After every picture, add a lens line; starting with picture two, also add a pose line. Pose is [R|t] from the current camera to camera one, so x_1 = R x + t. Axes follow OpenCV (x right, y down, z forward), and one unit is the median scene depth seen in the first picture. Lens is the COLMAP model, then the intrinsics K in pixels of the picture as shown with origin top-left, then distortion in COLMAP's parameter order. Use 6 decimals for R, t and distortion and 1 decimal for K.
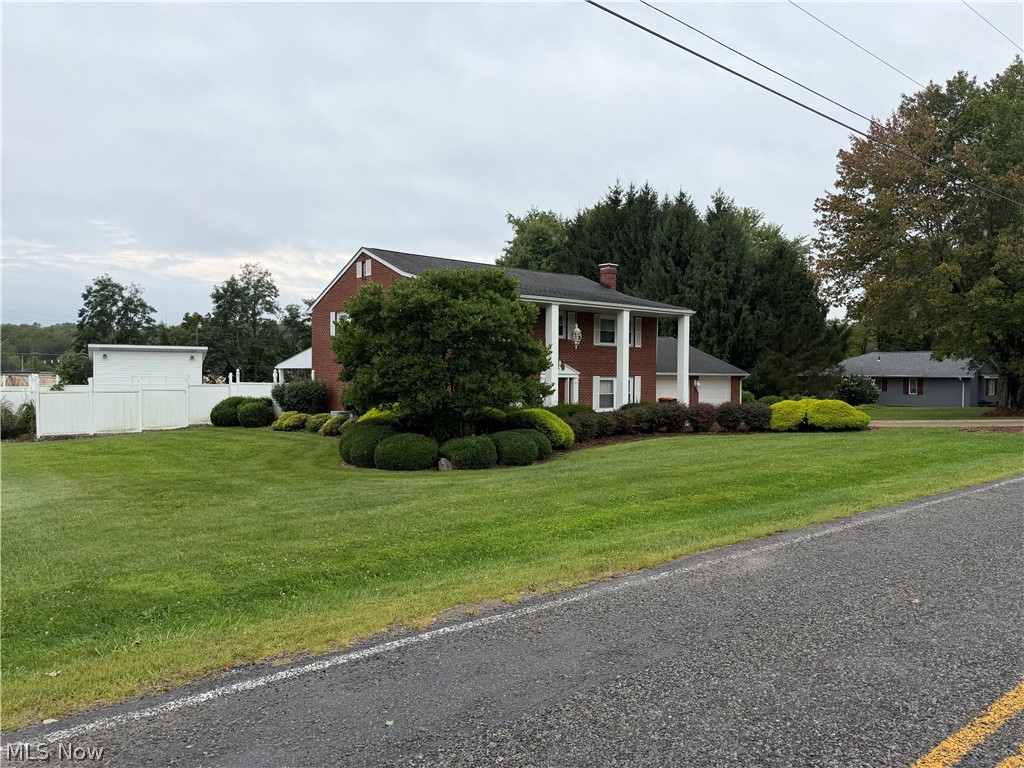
lens RADIAL K [[719.2, 0, 512.0], [0, 719.2, 384.0], [0, 0, 1]] dist [0.056134, -0.131198]
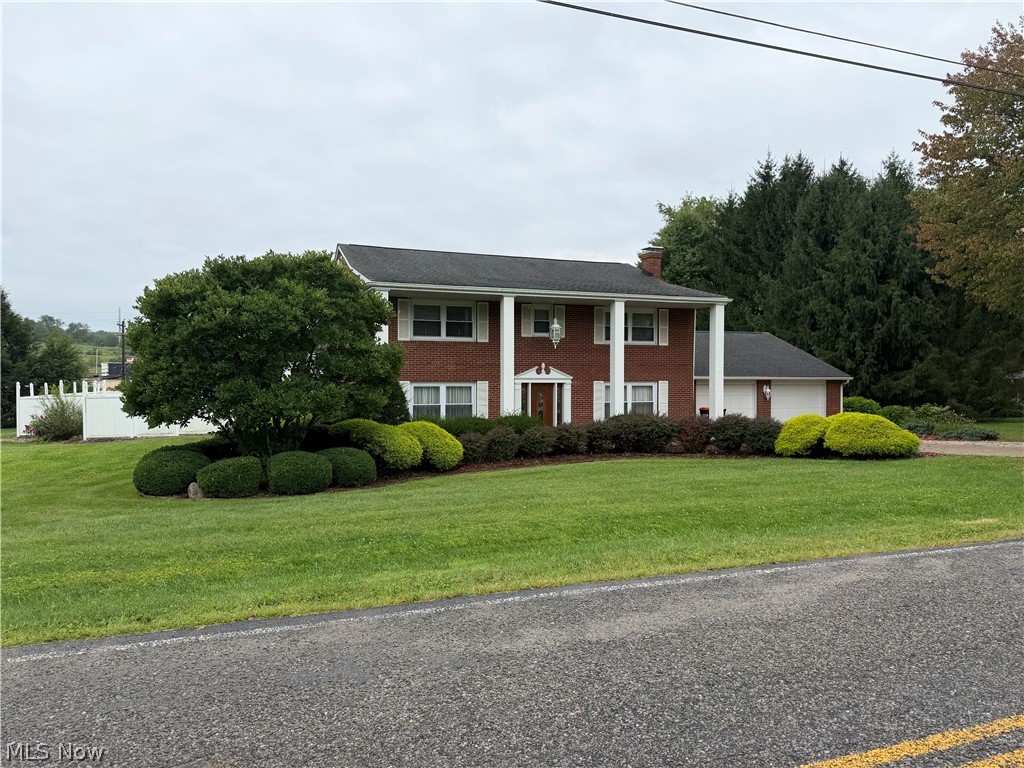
lens RADIAL K [[719.2, 0, 512.0], [0, 719.2, 384.0], [0, 0, 1]] dist [0.056134, -0.131198]
pose [[0.948236, -0.000900, -0.317566, 0.261686], [-0.000429, 0.999991, -0.004114, -0.003646], [0.317567, 0.004038, 0.948227, 0.164269]]
